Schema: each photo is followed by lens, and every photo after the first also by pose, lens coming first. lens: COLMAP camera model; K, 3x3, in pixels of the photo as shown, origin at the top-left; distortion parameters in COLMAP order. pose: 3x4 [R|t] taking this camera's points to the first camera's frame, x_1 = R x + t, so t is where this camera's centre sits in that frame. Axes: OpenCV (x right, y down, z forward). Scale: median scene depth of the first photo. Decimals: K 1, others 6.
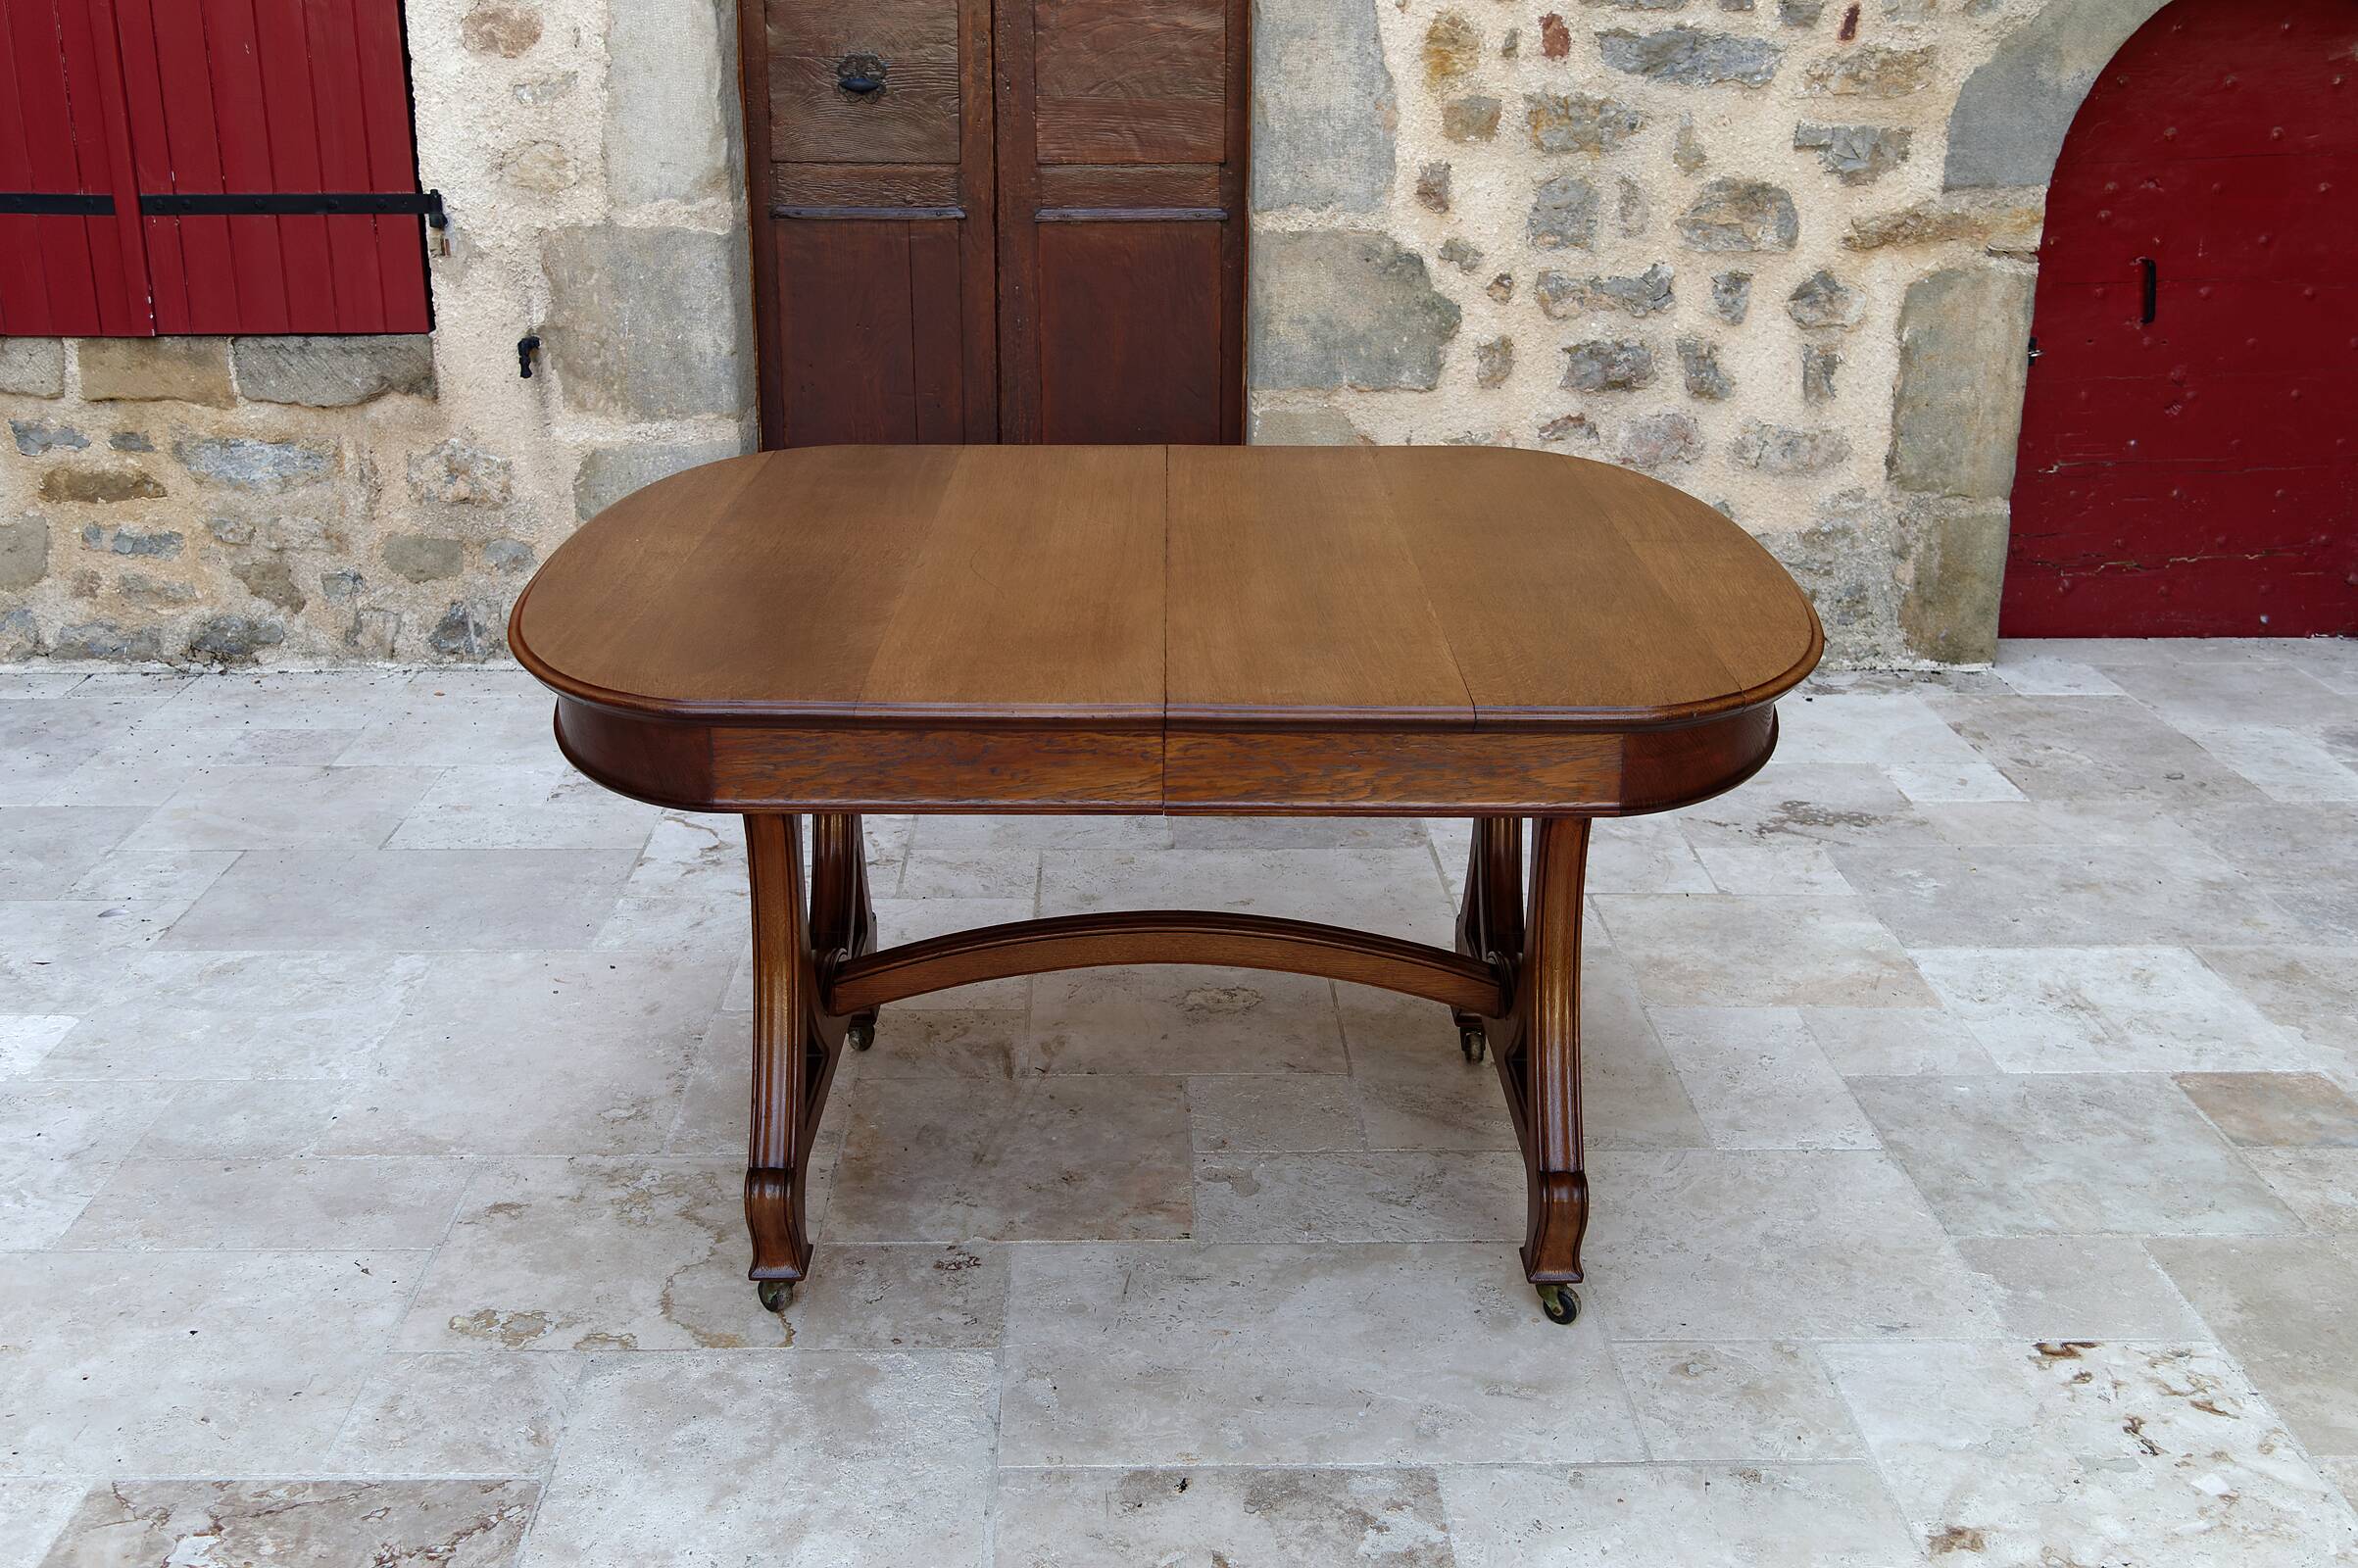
lens RADIAL K [[2409.3, 0, 1175.0], [0, 2409.3, 776.8], [0, 0, 1]] dist [0.008702, 0.000000]
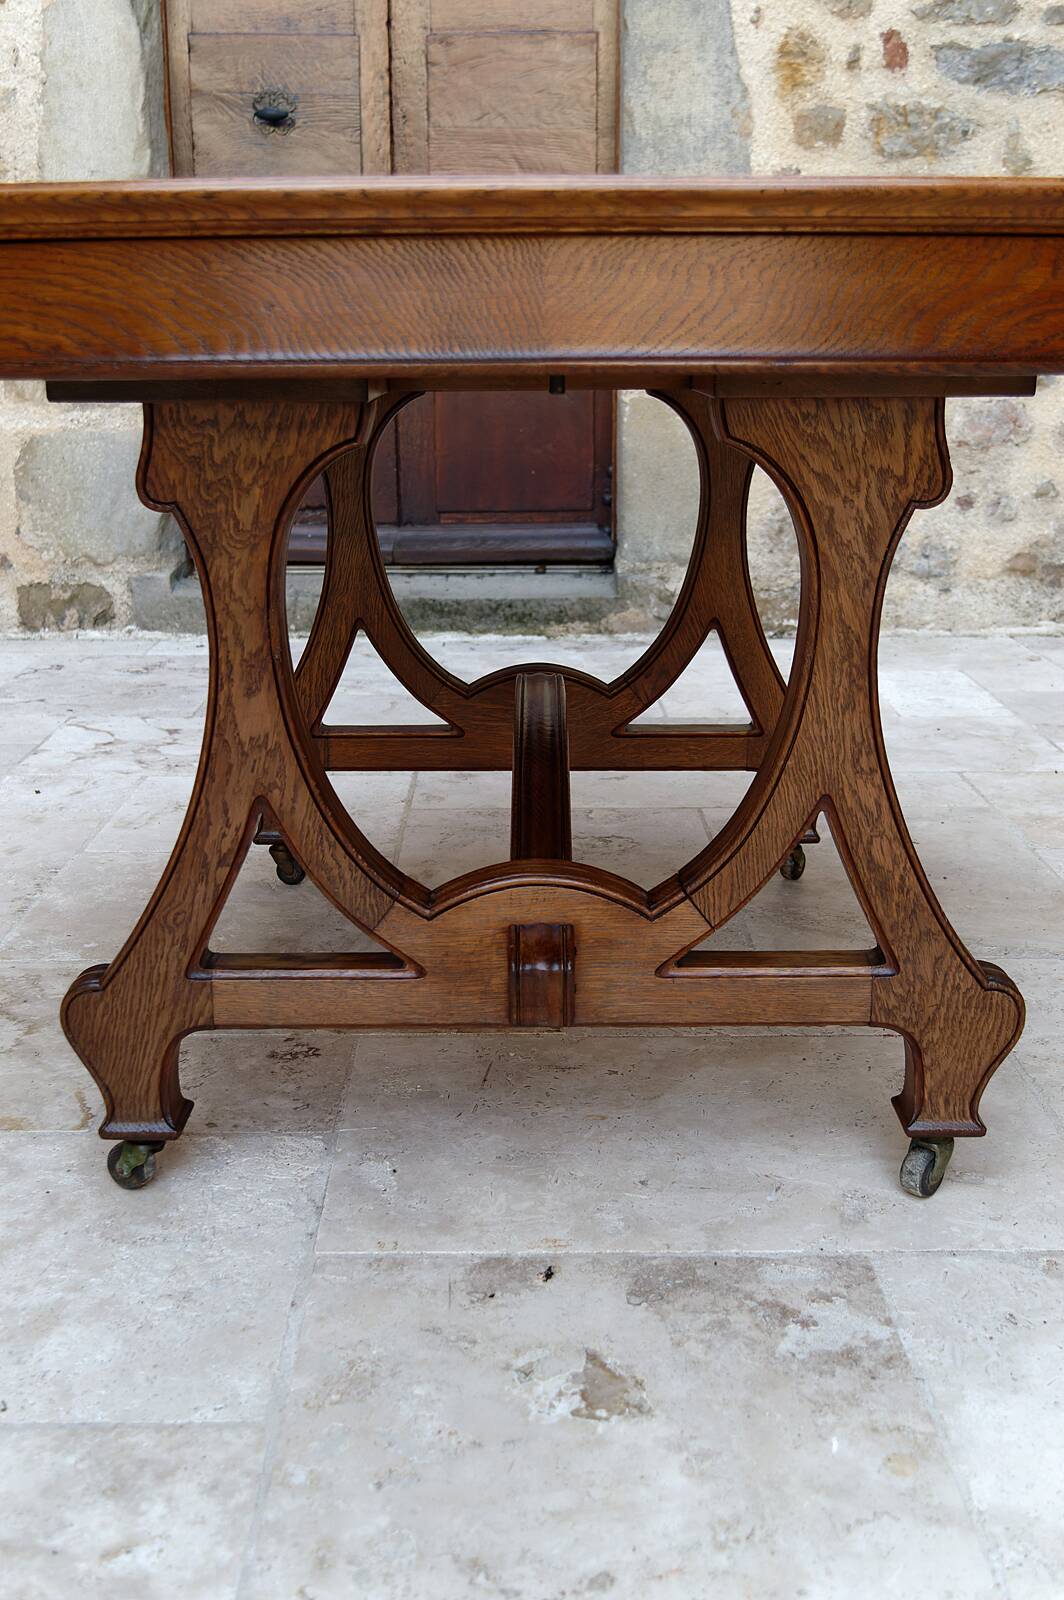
lens RADIAL K [[1766.1, 0, 525.2], [0, 1766.1, 802.1], [0, 0, 1]] dist [-0.004741, 0.000000]
pose [[0.999765, -0.003083, -0.021471, 0.005522], [0.001704, 0.997952, -0.063939, 0.113606], [0.021624, 0.063888, 0.997723, 0.267359]]
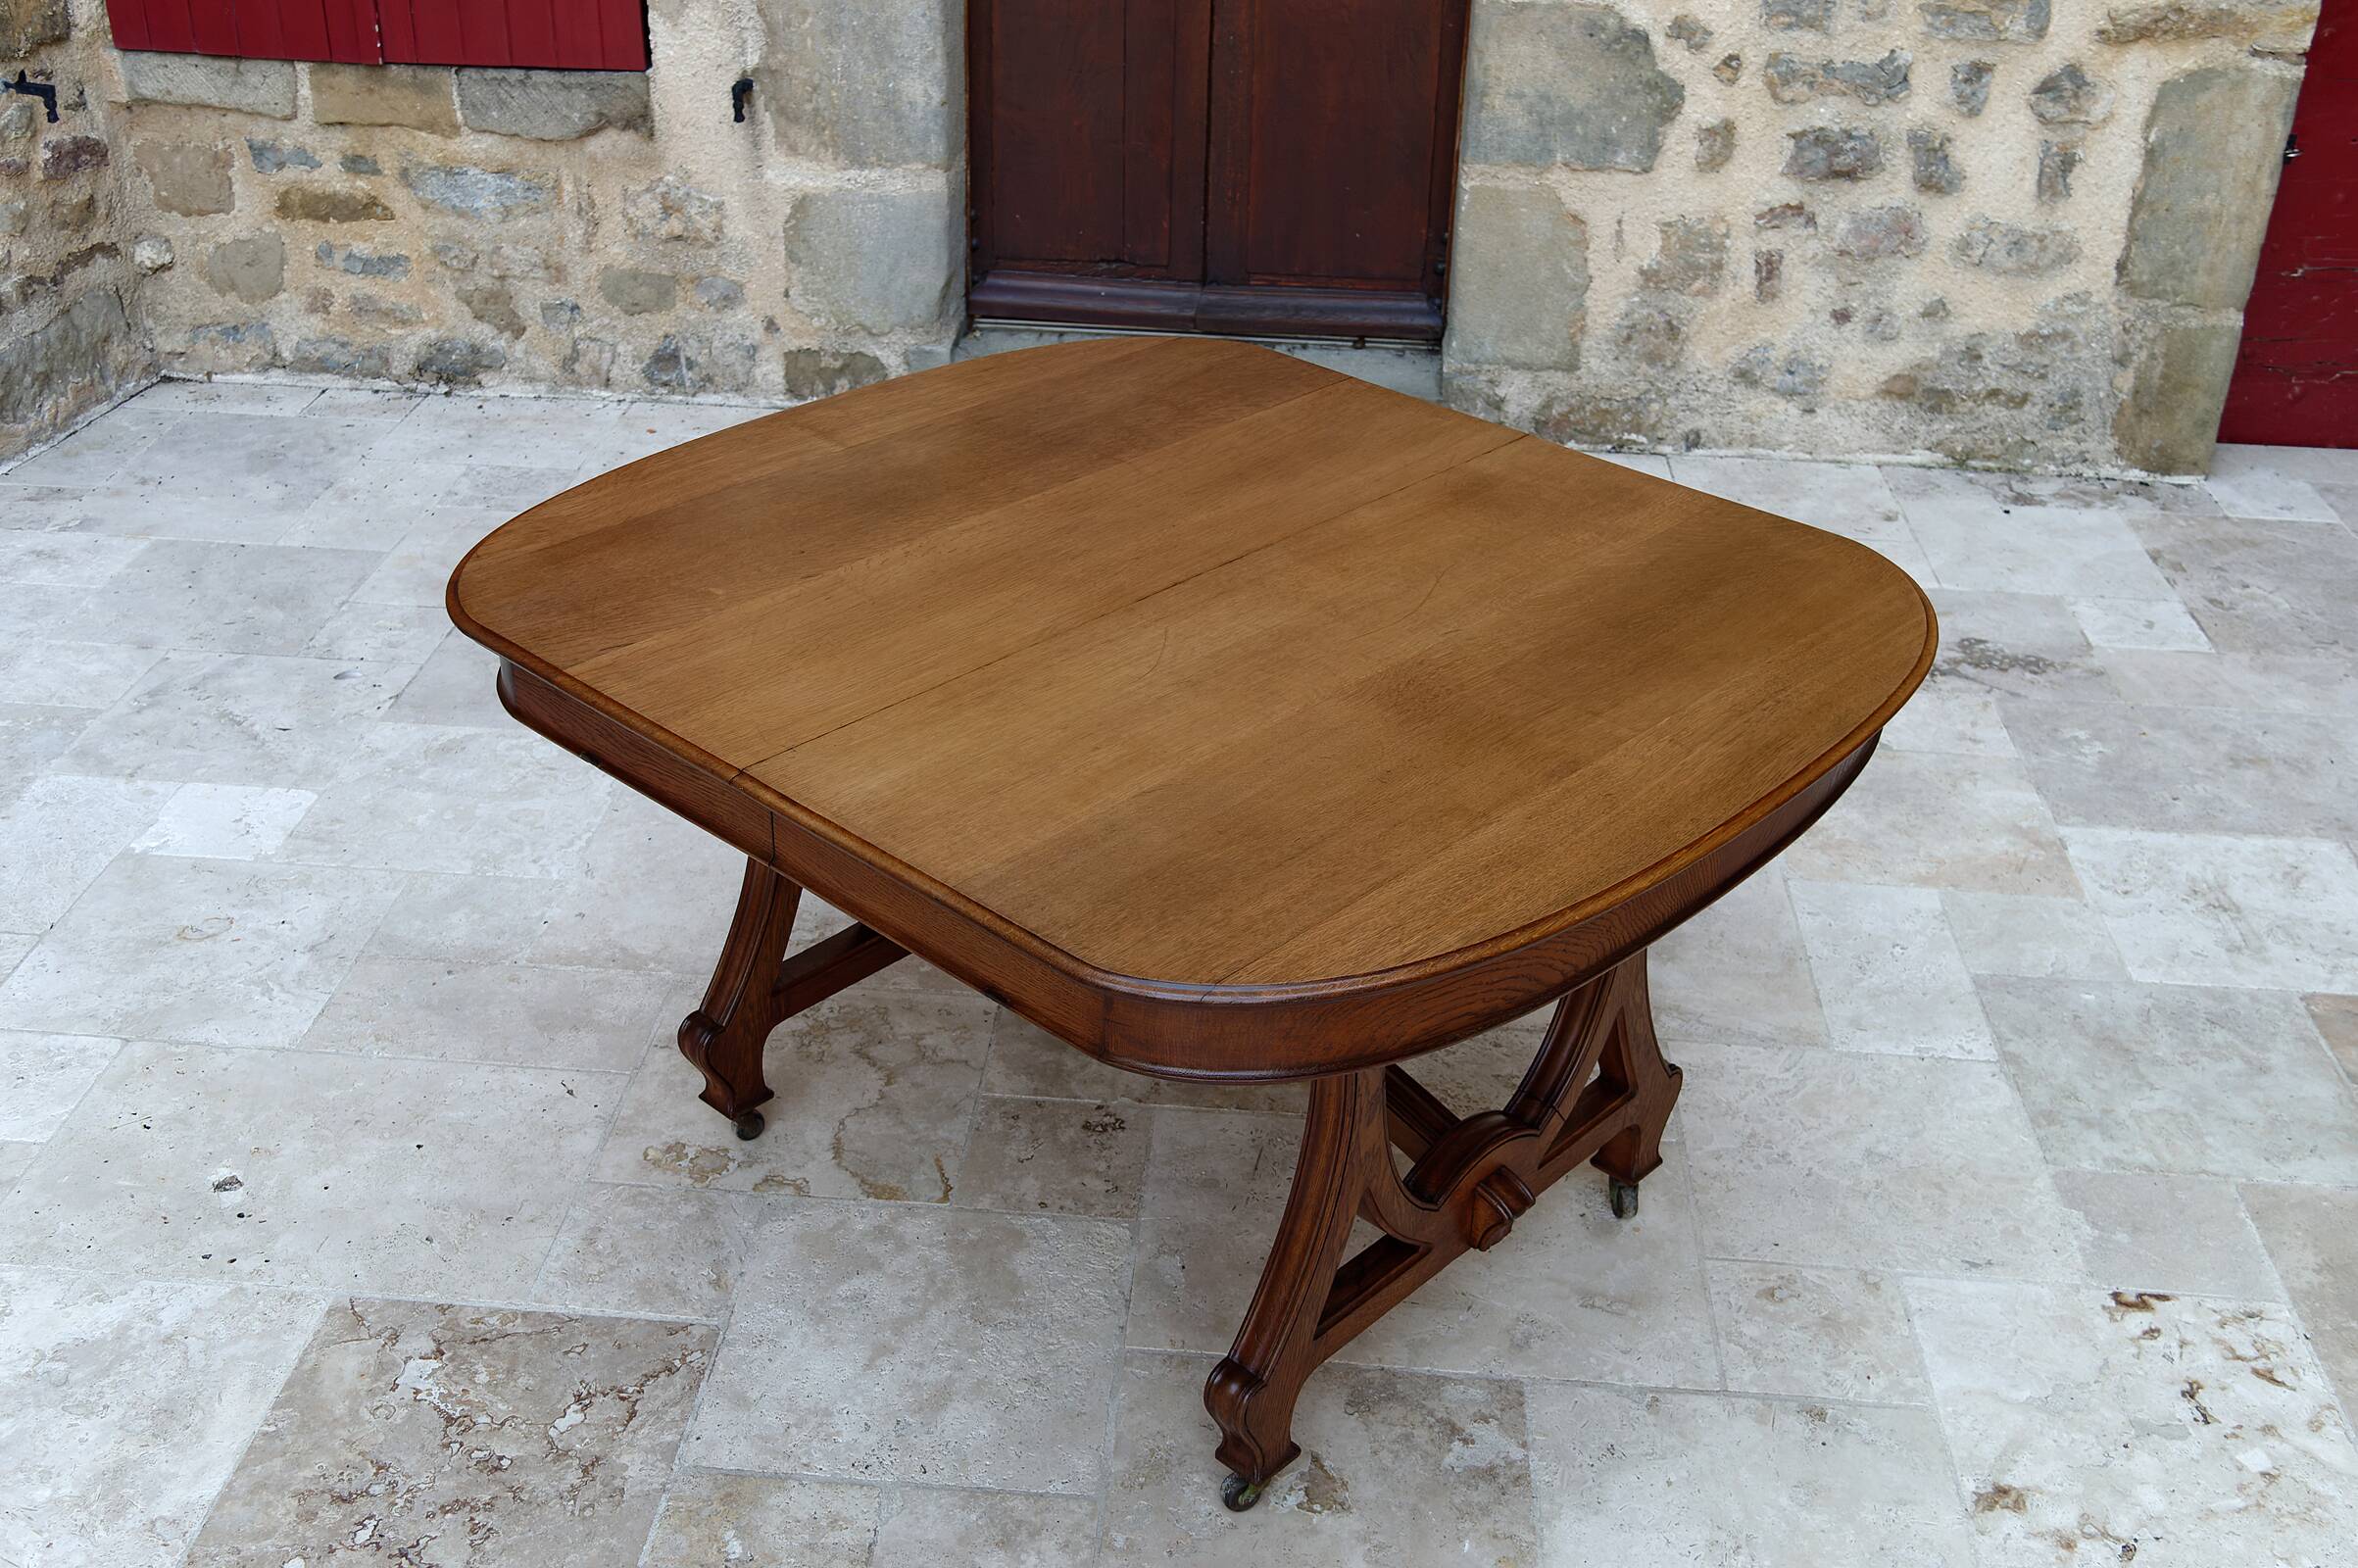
lens RADIAL K [[2409.3, 0, 1177.1], [0, 2409.3, 774.6], [0, 0, 1]] dist [0.008702, 0.000000]
pose [[0.994744, 0.066074, -0.078221, 0.012375], [-0.051636, 0.983389, 0.174011, -0.106552], [0.088420, -0.169058, 0.981632, -0.024141]]
